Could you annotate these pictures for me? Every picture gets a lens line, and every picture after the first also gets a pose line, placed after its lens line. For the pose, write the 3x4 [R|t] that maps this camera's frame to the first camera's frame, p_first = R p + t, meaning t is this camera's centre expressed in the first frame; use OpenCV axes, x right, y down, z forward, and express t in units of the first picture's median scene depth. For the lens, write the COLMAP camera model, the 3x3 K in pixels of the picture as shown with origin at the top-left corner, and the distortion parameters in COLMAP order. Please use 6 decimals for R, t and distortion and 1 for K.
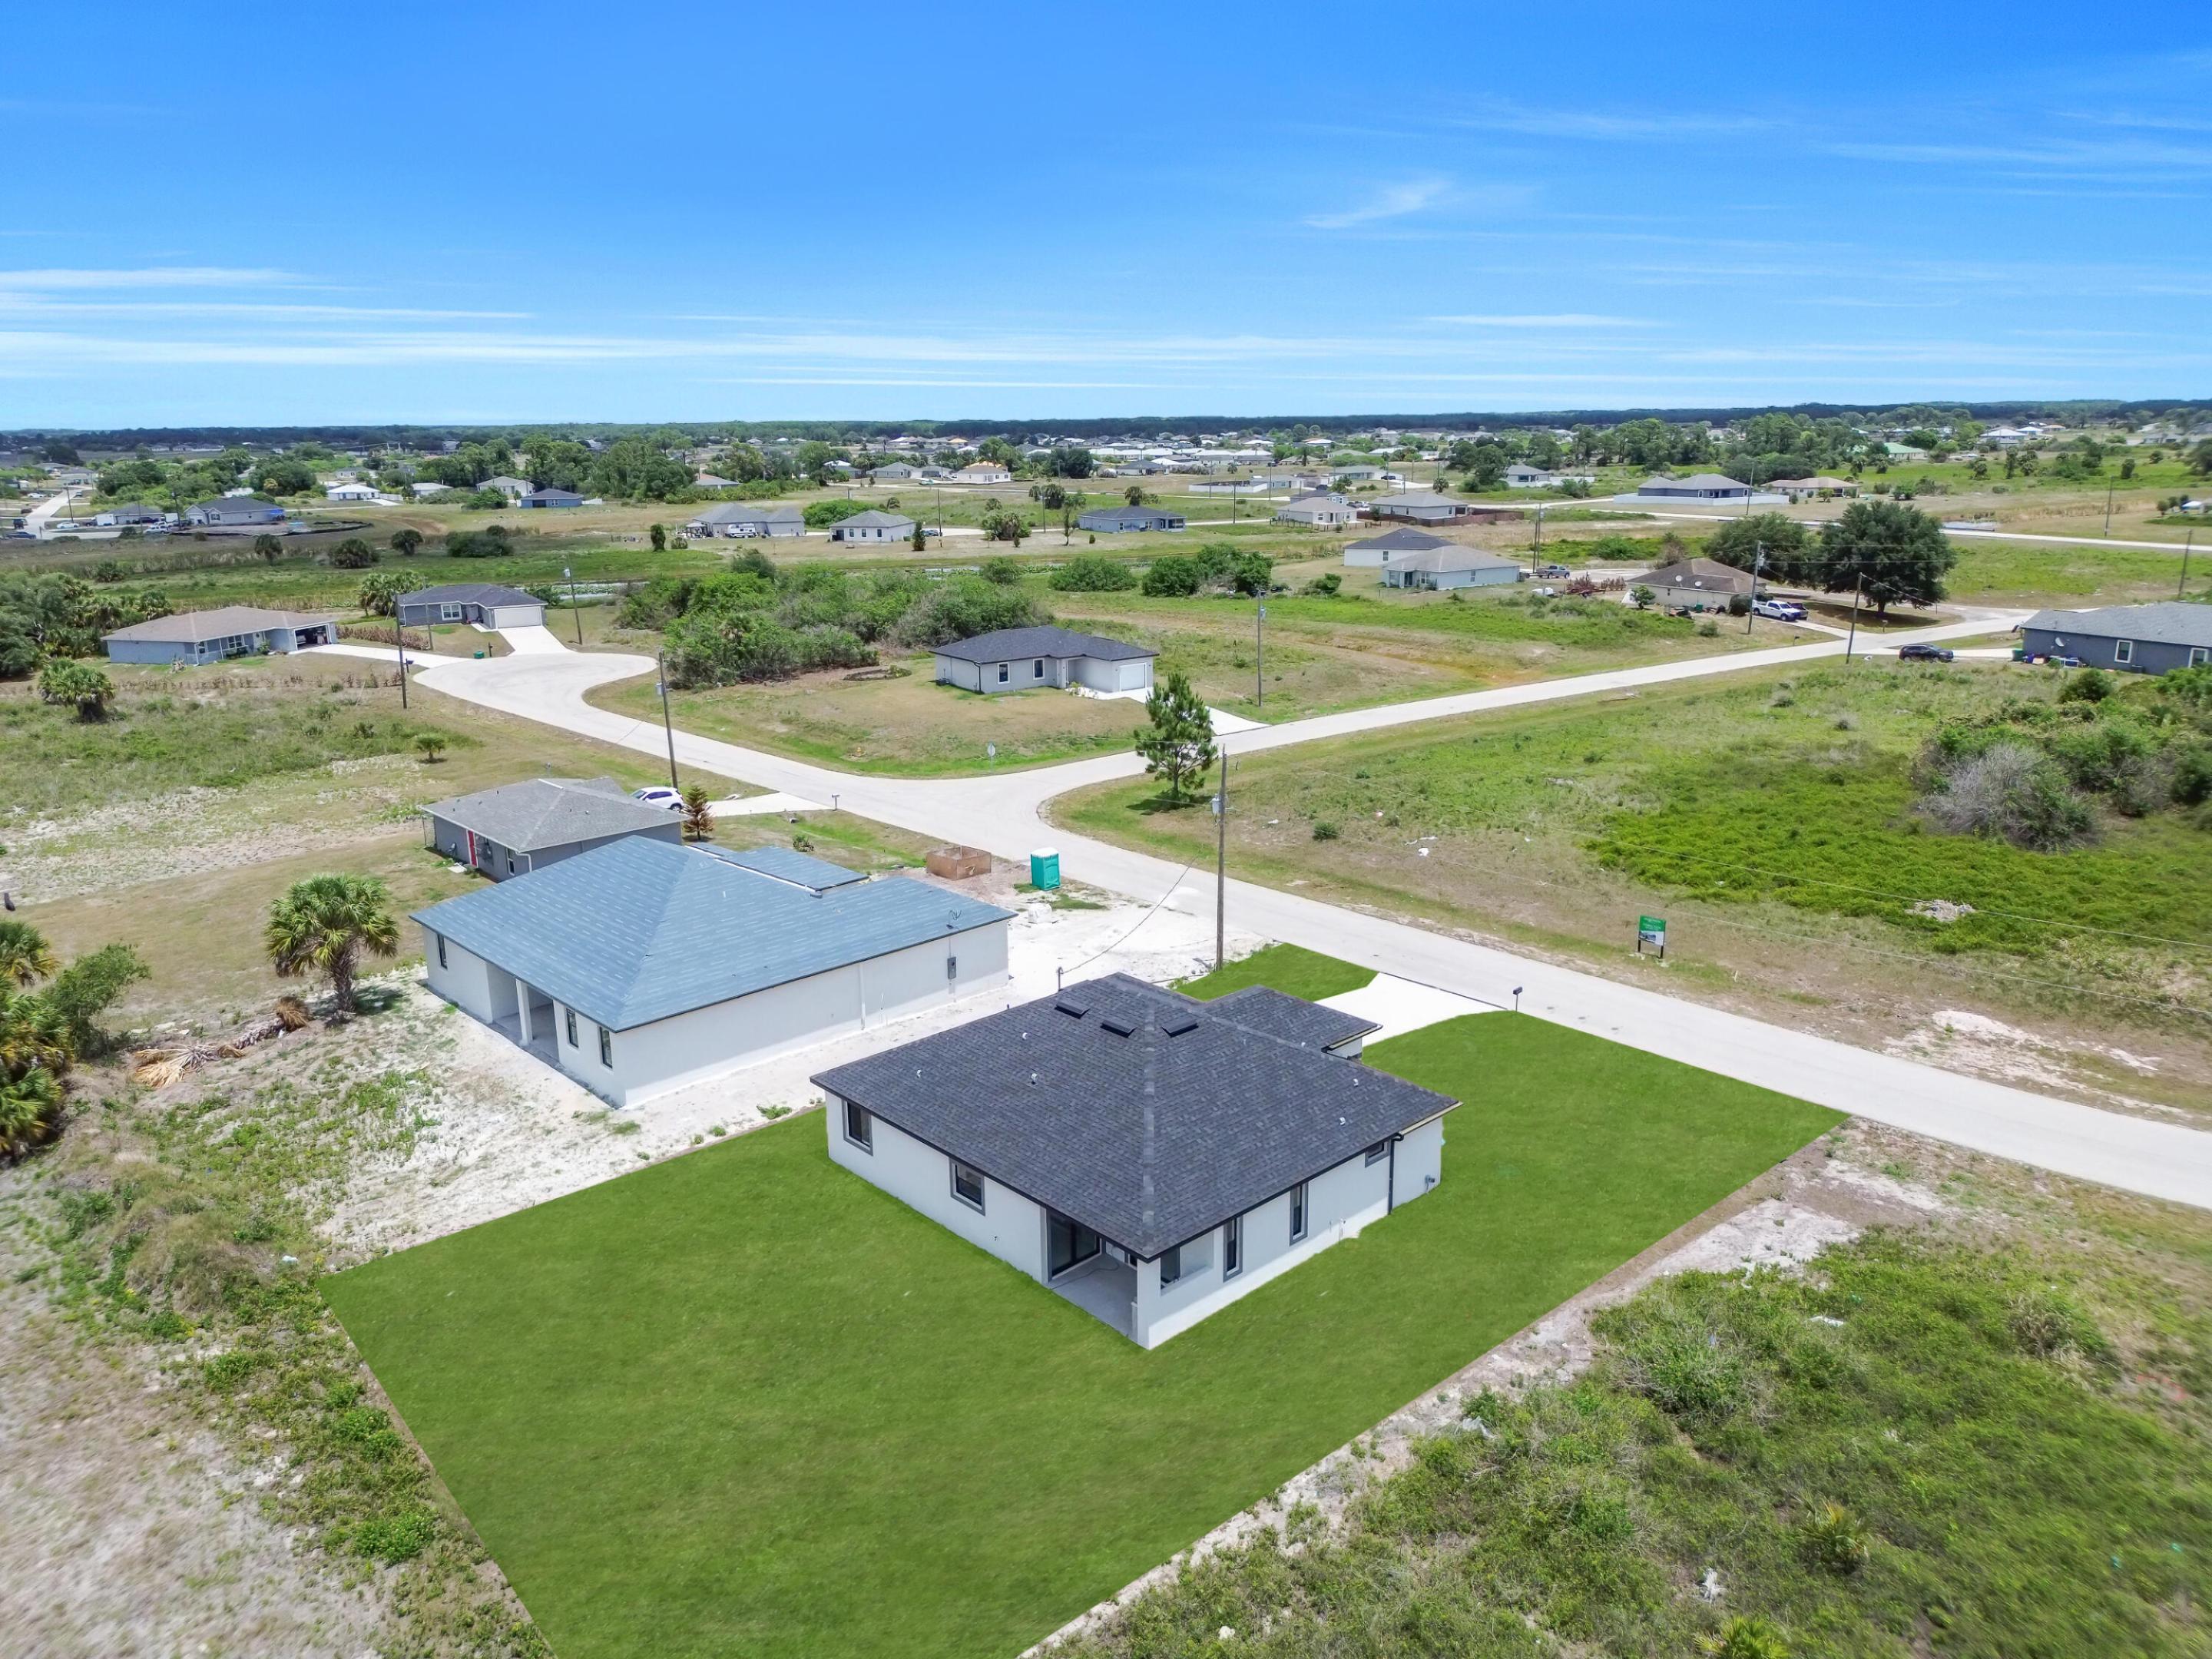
lens RADIAL K [[1561.2, 0, 1102.3], [0, 1561.2, 833.5], [0, 0, 1]] dist [0.045893, -0.048834]
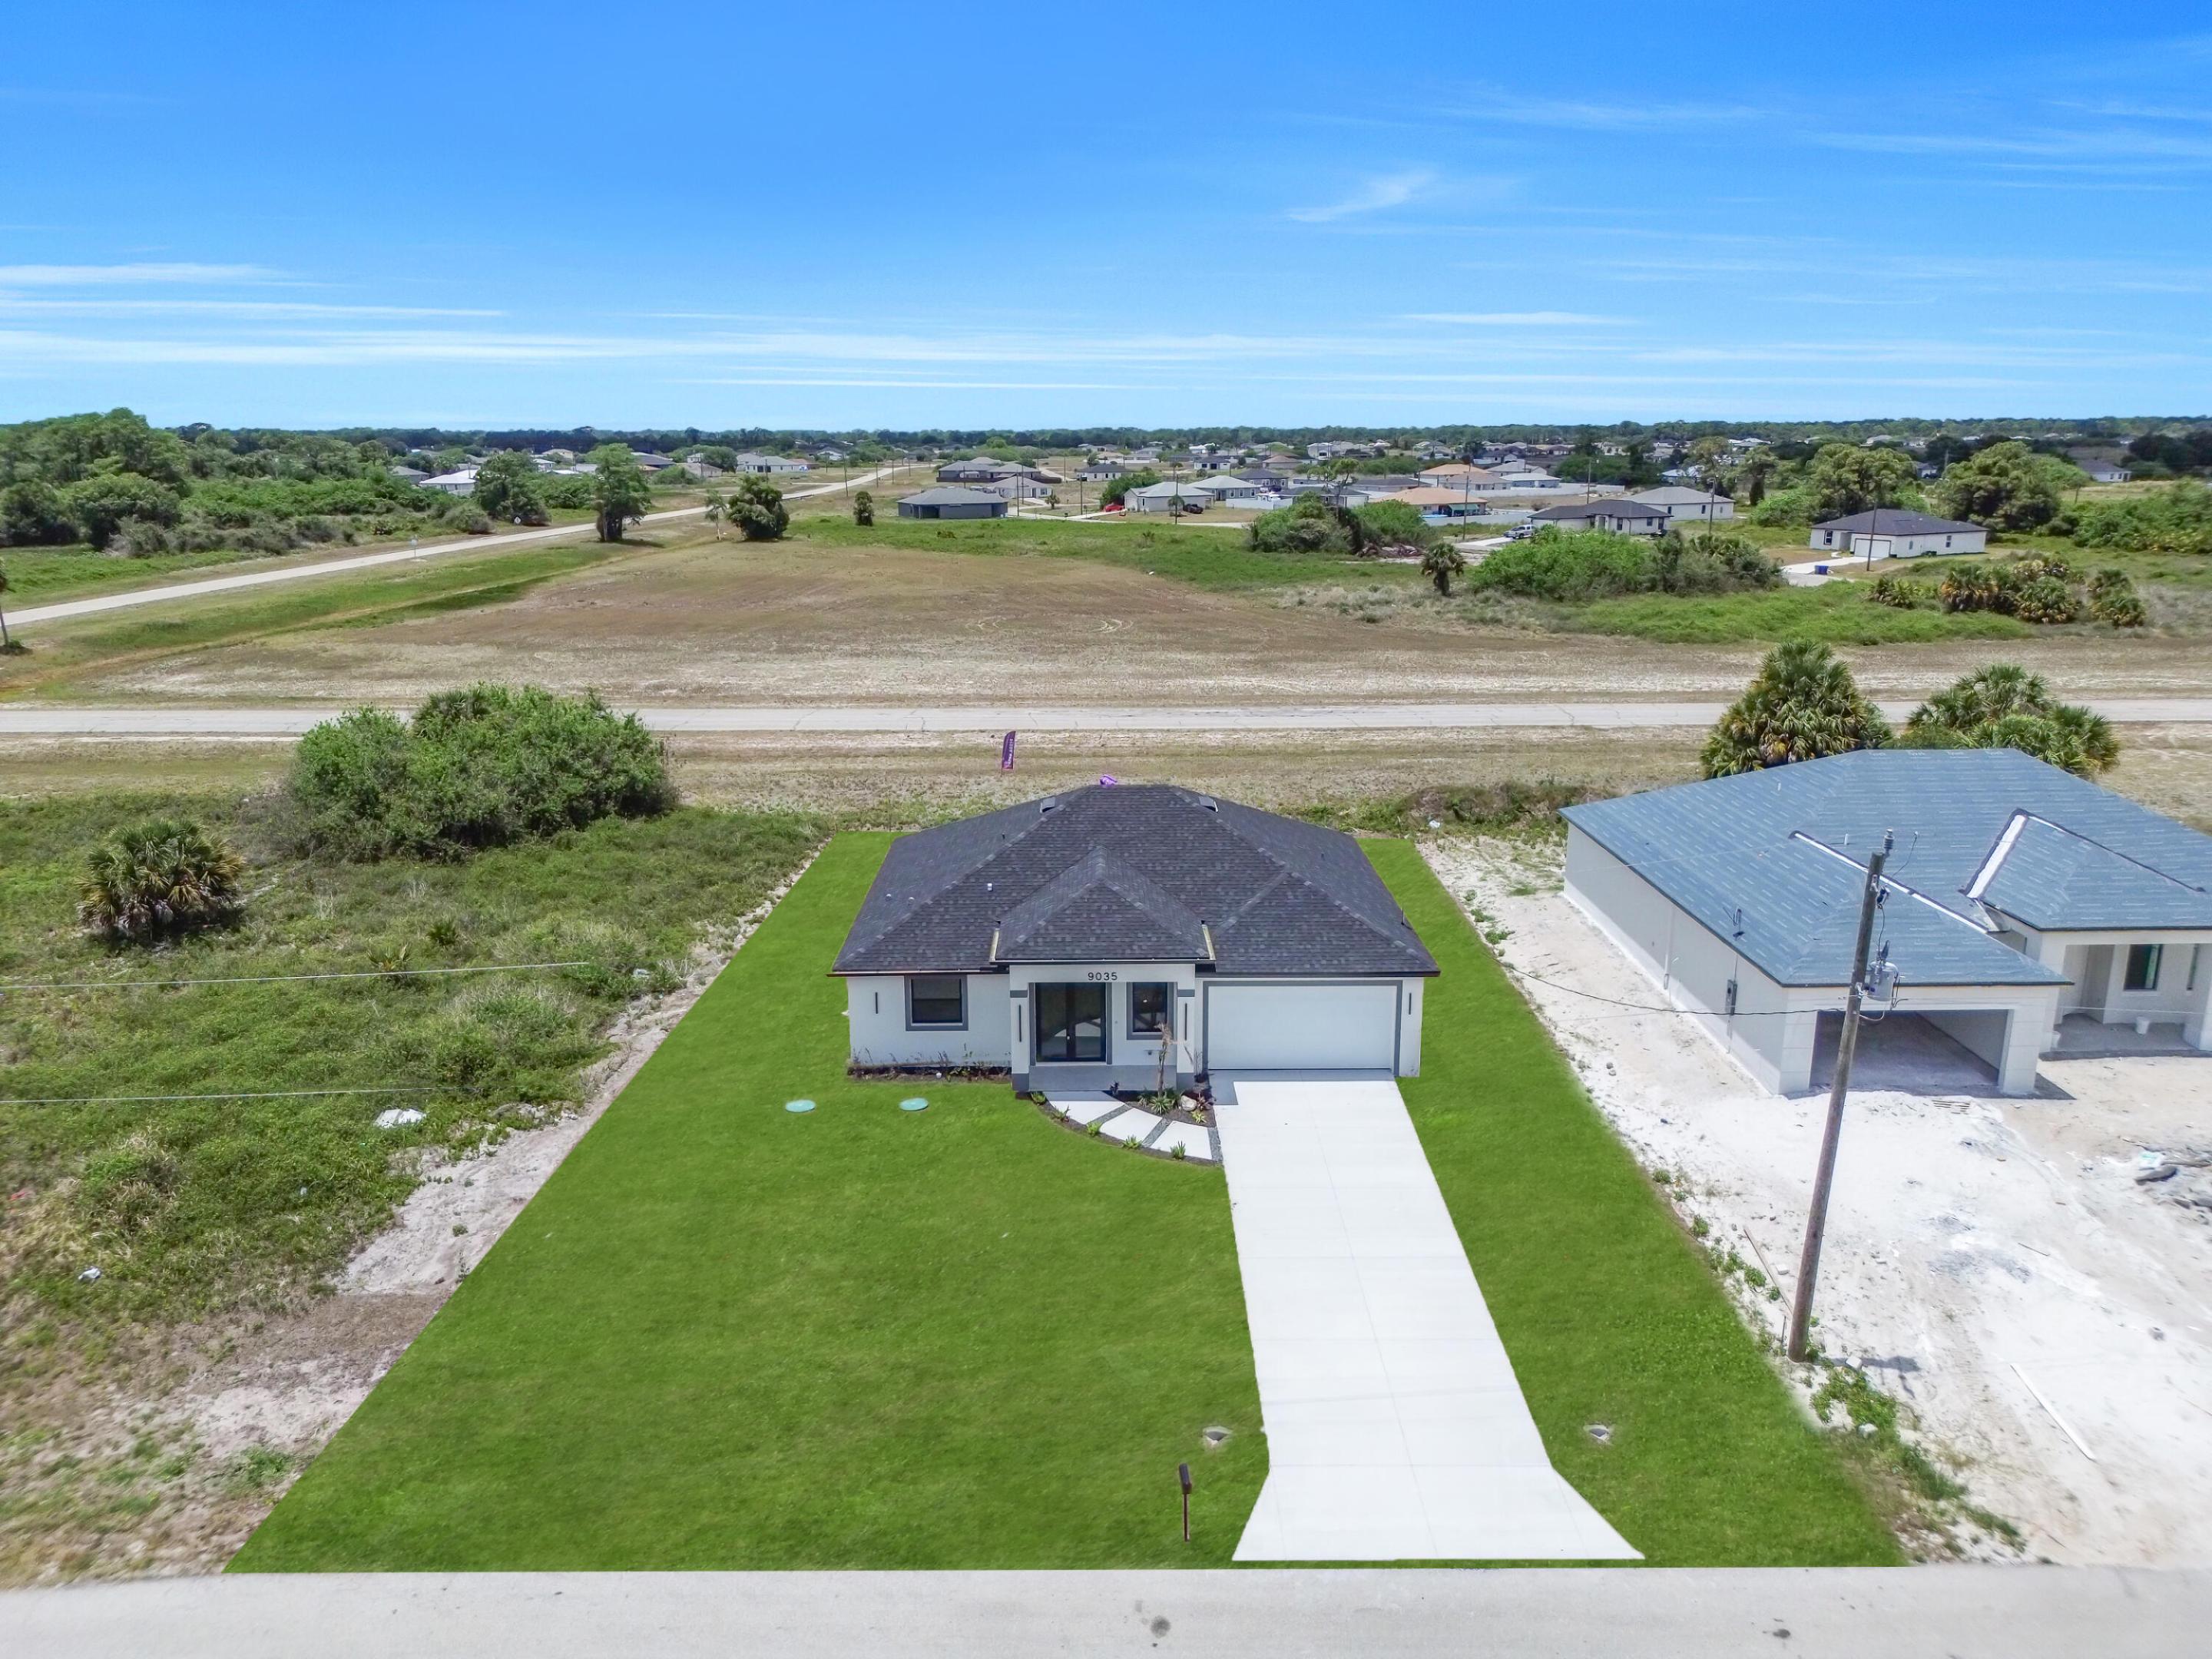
lens RADIAL K [[1547.3, 0, 1100.3], [0, 1547.3, 824.5], [0, 0, 1]] dist [0.069121, -0.079962]
pose [[-0.672961, 0.196083, -0.713215, 0.551169], [-0.178193, 0.892848, 0.413605, -0.208530], [0.717894, 0.405430, -0.565911, 1.200550]]
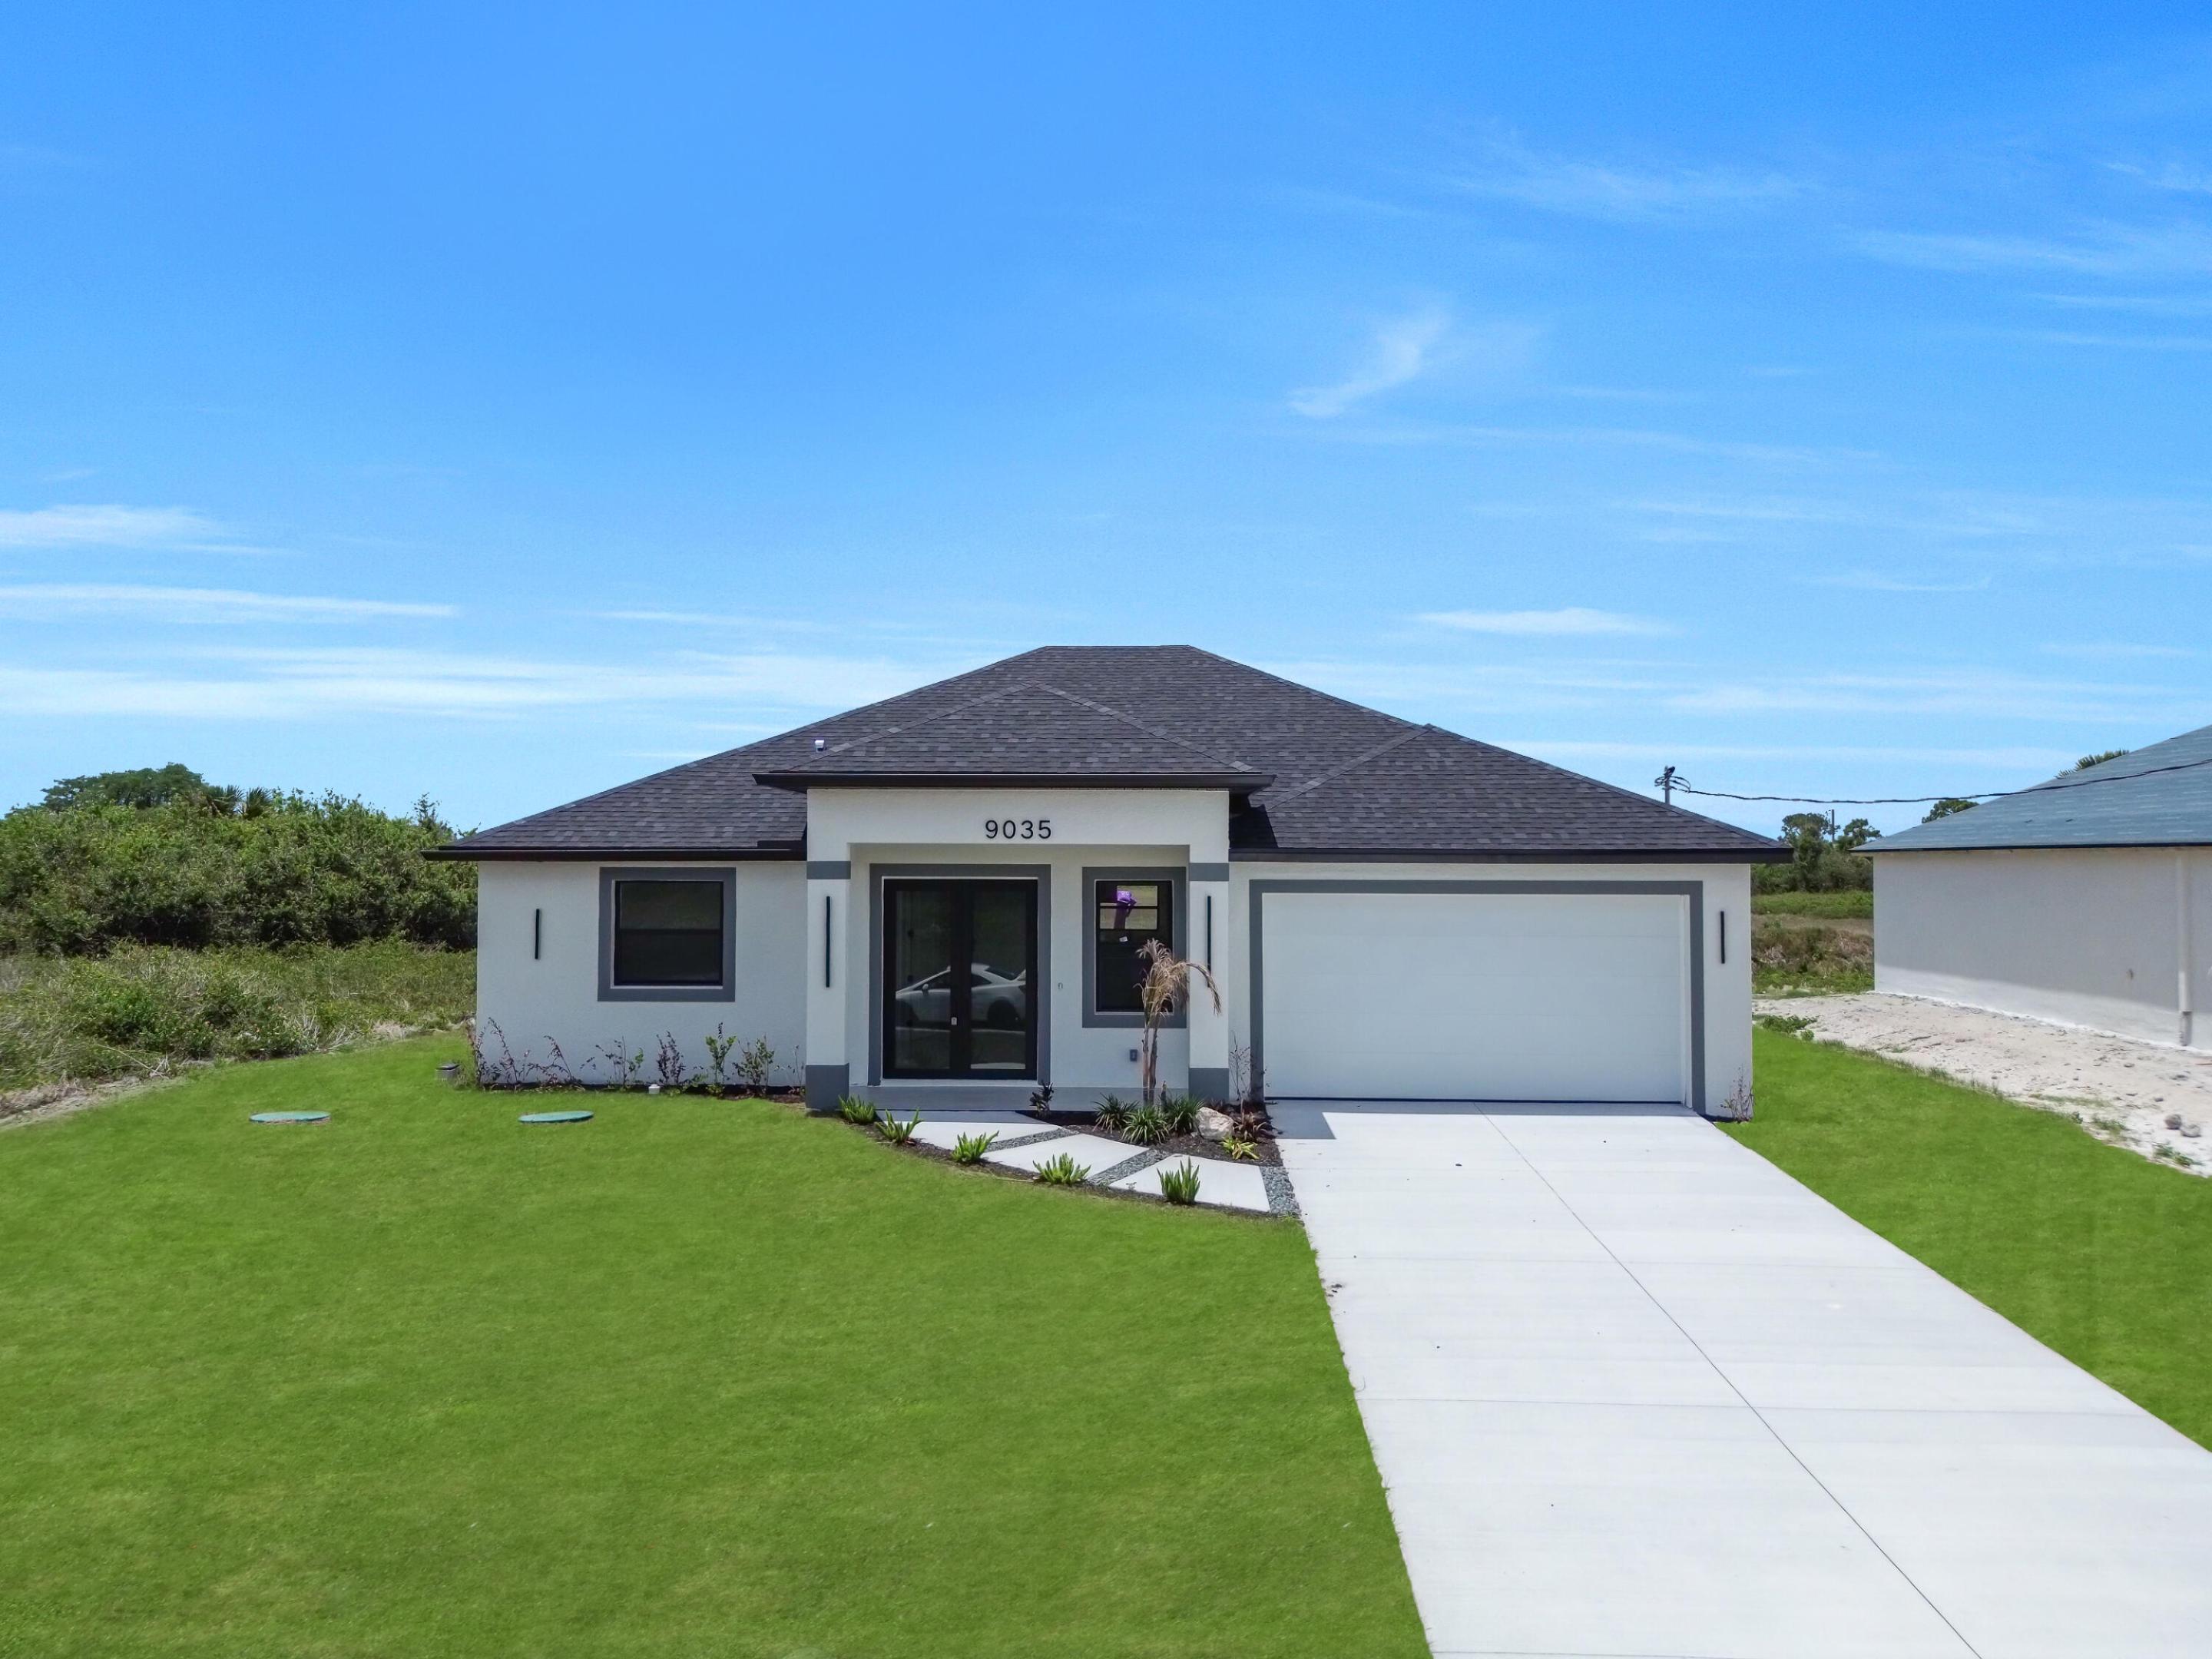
lens RADIAL K [[1561.2, 0, 1102.3], [0, 1561.2, 833.5], [0, 0, 1]] dist [0.045893, -0.048834]
pose [[-0.703785, 0.000290, -0.710413, 0.301493], [-0.176684, 0.968508, 0.175430, 0.054958], [0.688091, 0.248984, -0.681570, 1.070405]]
